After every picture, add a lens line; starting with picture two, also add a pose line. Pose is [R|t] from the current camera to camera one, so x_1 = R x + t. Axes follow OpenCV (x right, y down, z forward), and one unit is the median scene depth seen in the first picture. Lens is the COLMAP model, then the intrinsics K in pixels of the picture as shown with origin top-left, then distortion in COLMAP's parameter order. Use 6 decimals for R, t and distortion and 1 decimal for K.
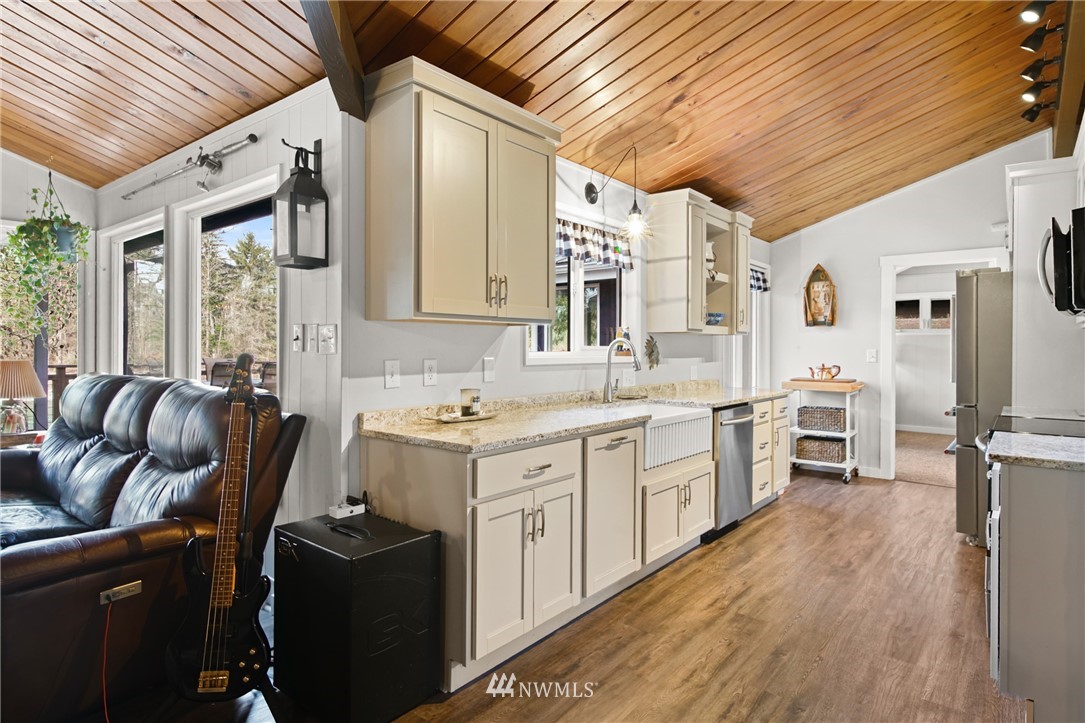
lens RADIAL K [[593.3, 0, 524.2], [0, 593.3, 345.5], [0, 0, 1]] dist [0.000850, 0.000144]
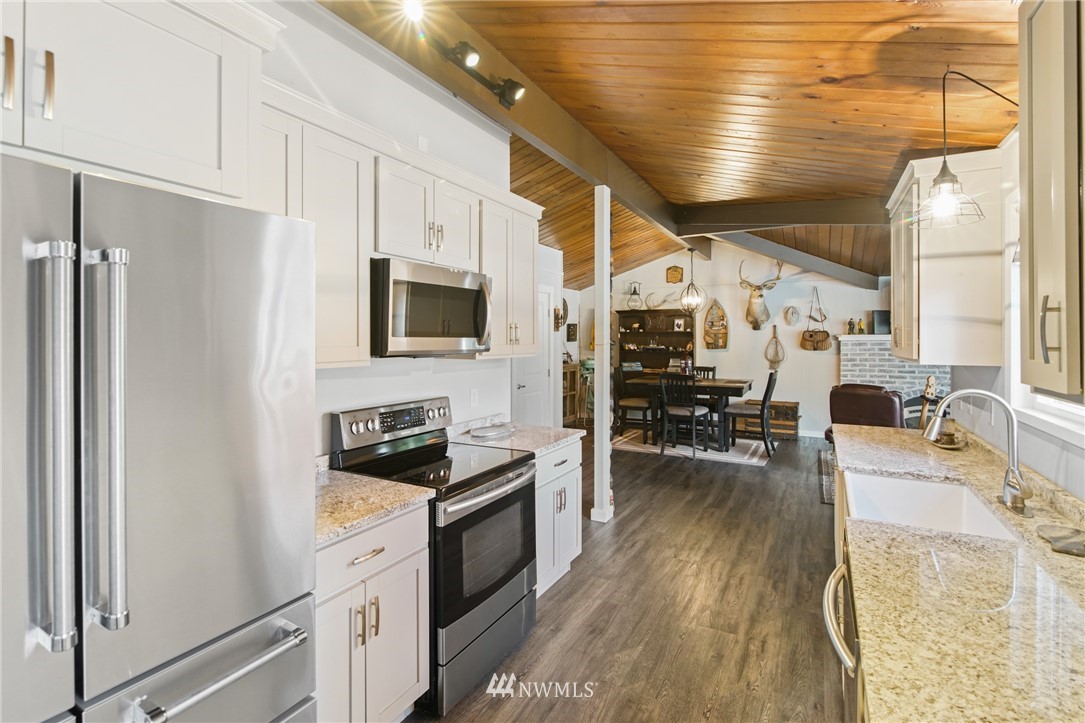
lens RADIAL K [[508.3, 0, 534.7], [0, 508.3, 336.8], [0, 0, 1]] dist [-0.001404, -0.000373]
pose [[-0.981279, -0.008050, -0.192421, 0.608412], [-0.007258, 0.999962, -0.004817, -0.052541], [0.192452, -0.003331, -0.981301, 1.244081]]
